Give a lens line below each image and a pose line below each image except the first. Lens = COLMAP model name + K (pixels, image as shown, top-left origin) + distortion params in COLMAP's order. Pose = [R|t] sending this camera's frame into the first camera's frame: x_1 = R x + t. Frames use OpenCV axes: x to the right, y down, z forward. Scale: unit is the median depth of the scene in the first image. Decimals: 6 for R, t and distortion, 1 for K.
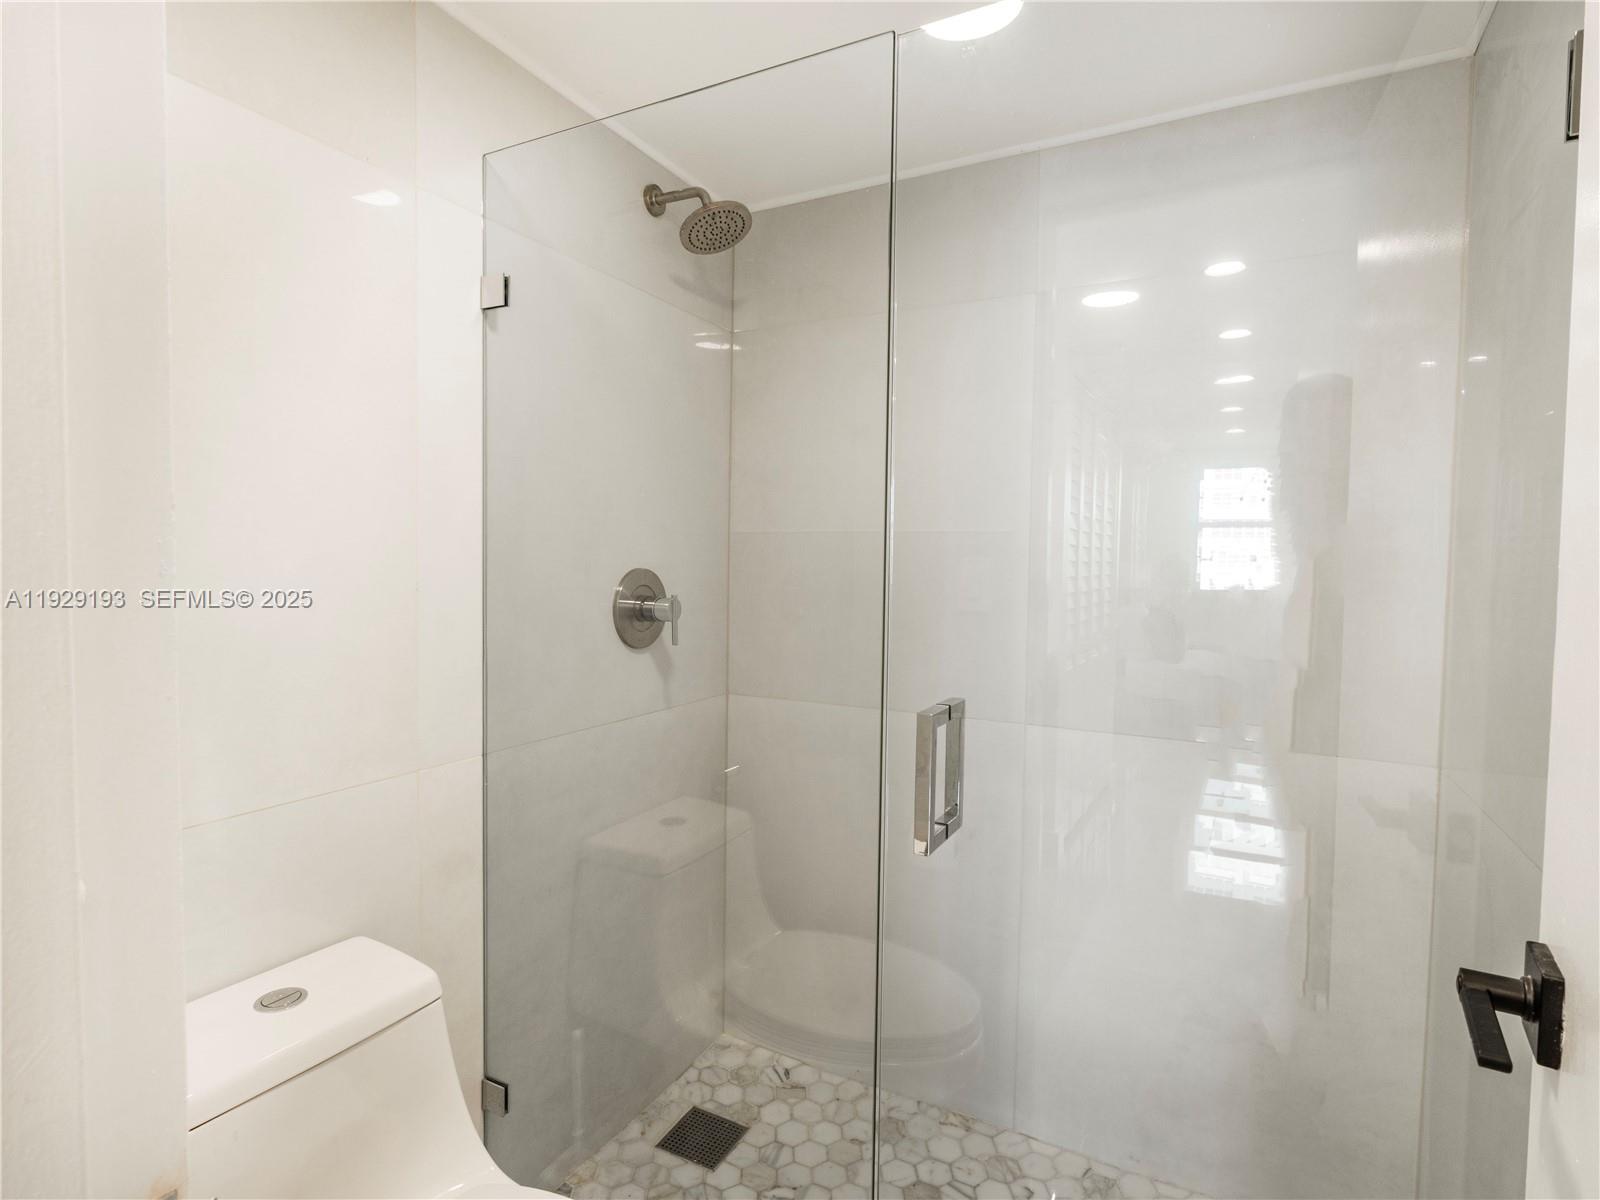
lens RADIAL K [[830.6, 0, 795.9], [0, 830.6, 598.8], [0, 0, 1]] dist [-0.004251, 0.000839]
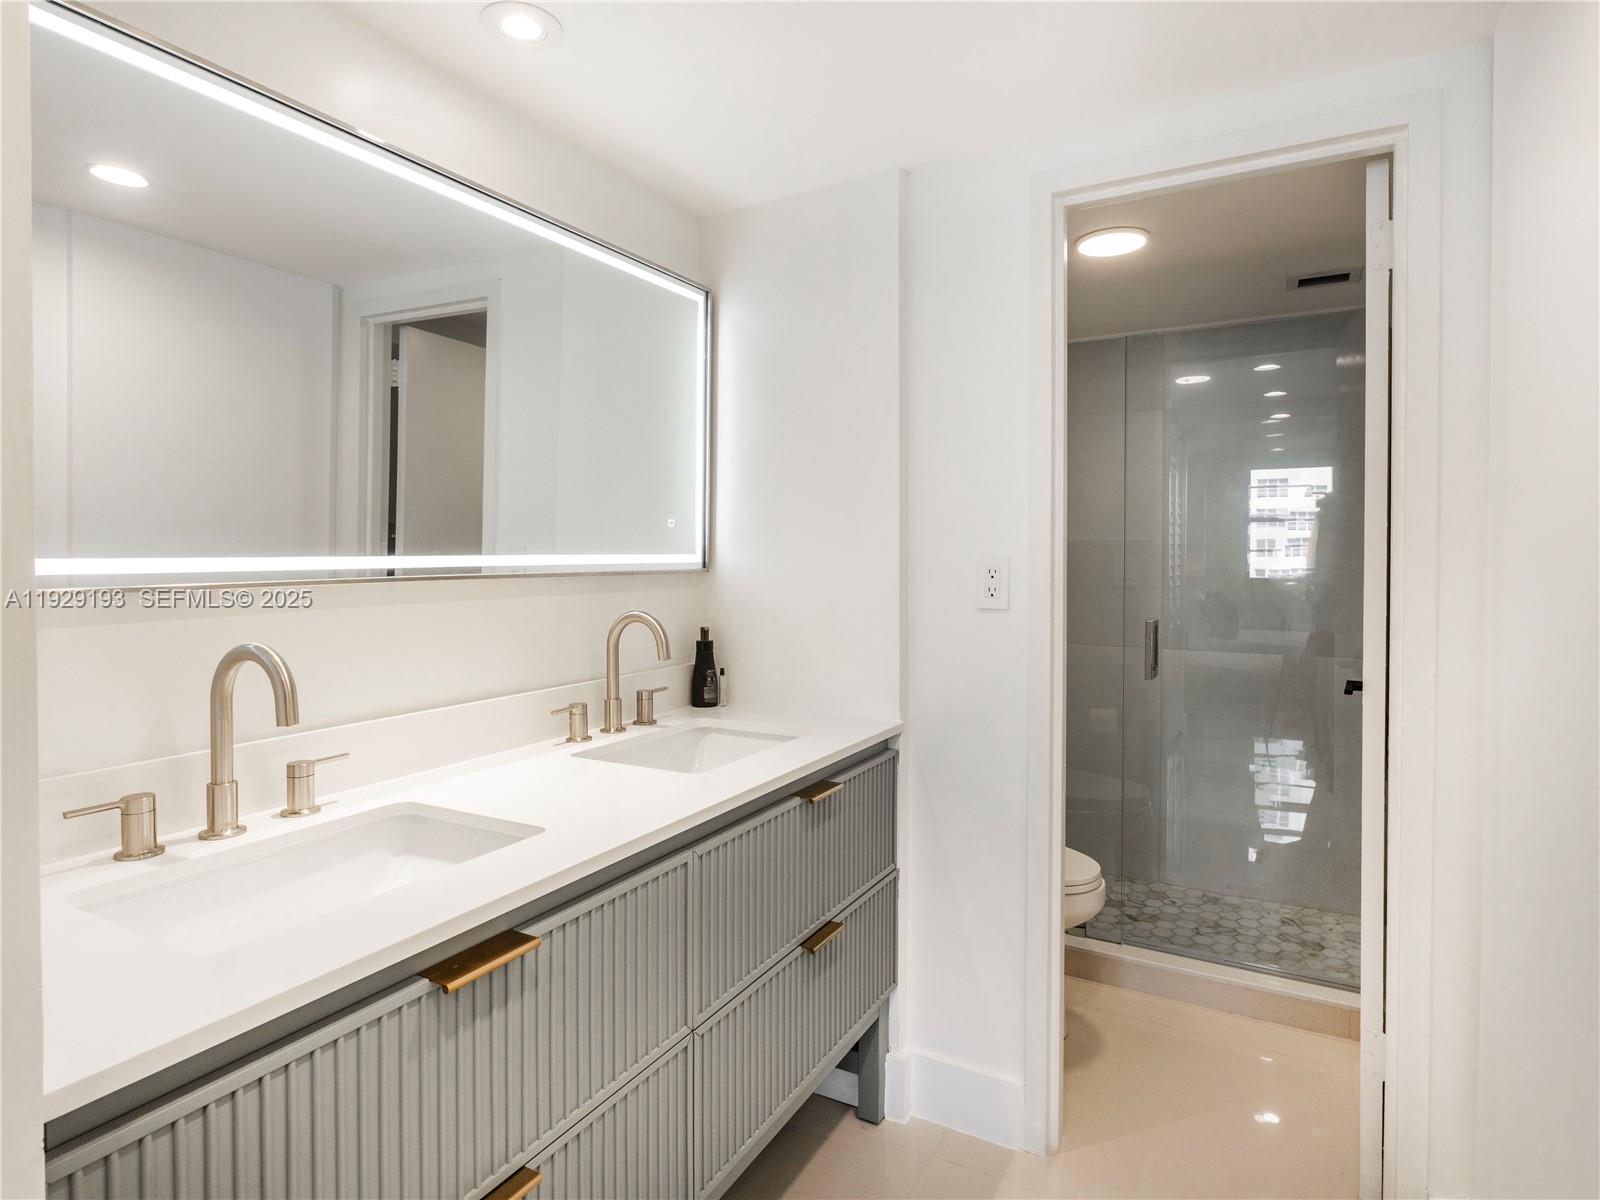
lens RADIAL K [[830.6, 0, 803.9], [0, 830.6, 594.7], [0, 0, 1]] dist [-0.004251, 0.000839]
pose [[0.999063, -0.021740, -0.037419, -0.213874], [0.021617, 0.999760, -0.003688, 0.012141], [0.037491, 0.002876, 0.999293, -0.410466]]
